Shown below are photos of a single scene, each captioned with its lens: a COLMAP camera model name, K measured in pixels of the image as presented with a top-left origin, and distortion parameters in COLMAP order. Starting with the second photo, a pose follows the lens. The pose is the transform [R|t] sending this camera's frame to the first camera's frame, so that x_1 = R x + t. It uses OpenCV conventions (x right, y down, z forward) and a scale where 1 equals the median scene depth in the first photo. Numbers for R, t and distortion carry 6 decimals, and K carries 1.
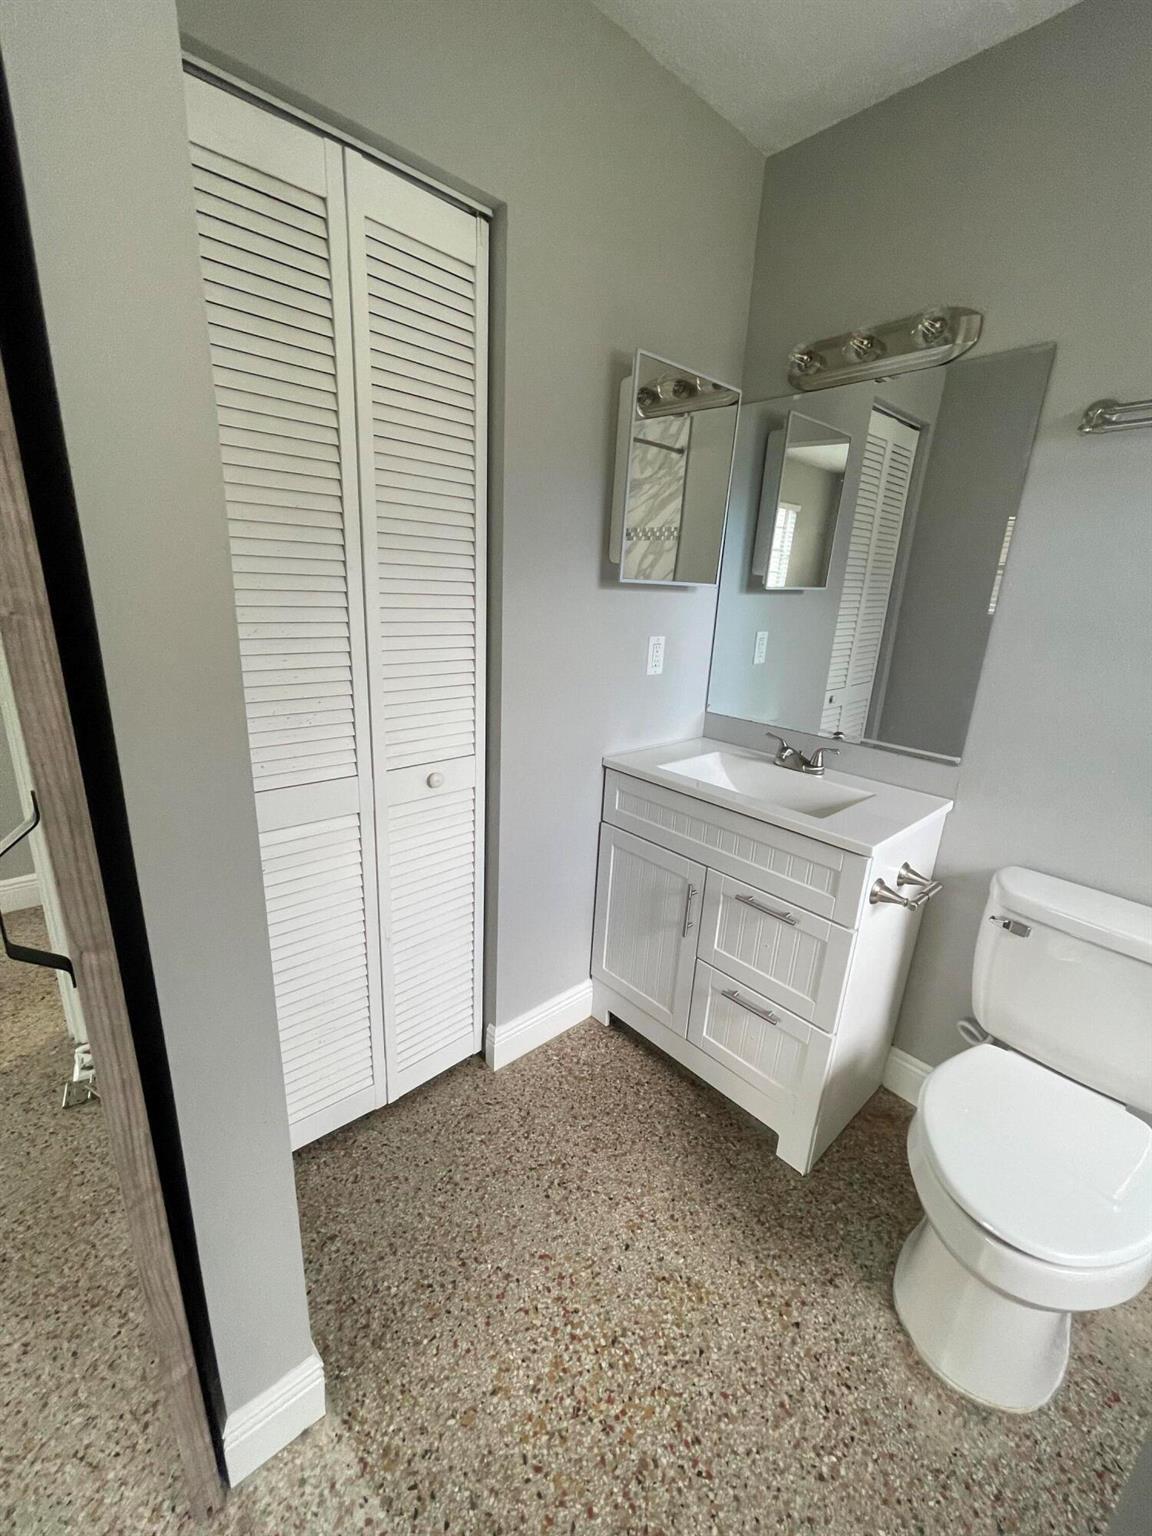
lens RADIAL K [[613.3, 0, 570.2], [0, 613.3, 761.1], [0, 0, 1]] dist [0.004814, -0.005136]
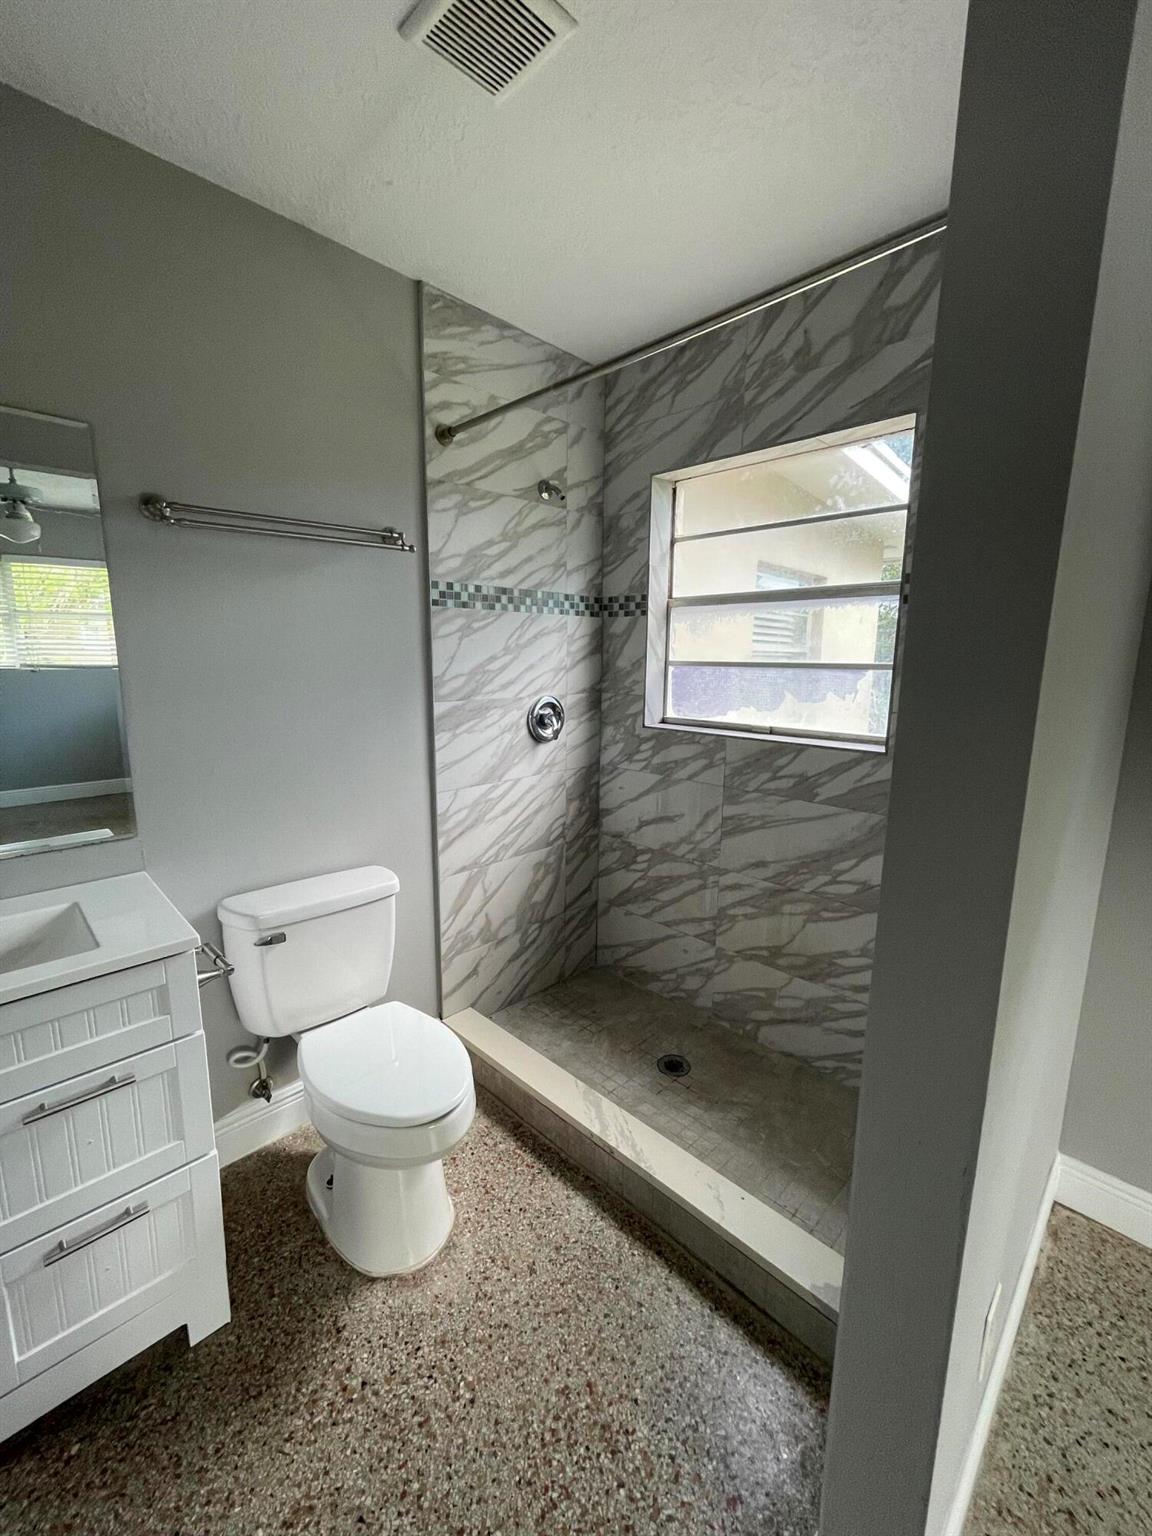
lens RADIAL K [[613.3, 0, 570.2], [0, 613.3, 761.1], [0, 0, 1]] dist [0.004814, -0.005136]
pose [[-0.059793, -0.211968, 0.975446, -0.413204], [0.267380, 0.938085, 0.220239, -0.169000], [-0.961734, 0.273983, 0.000586, 0.394503]]
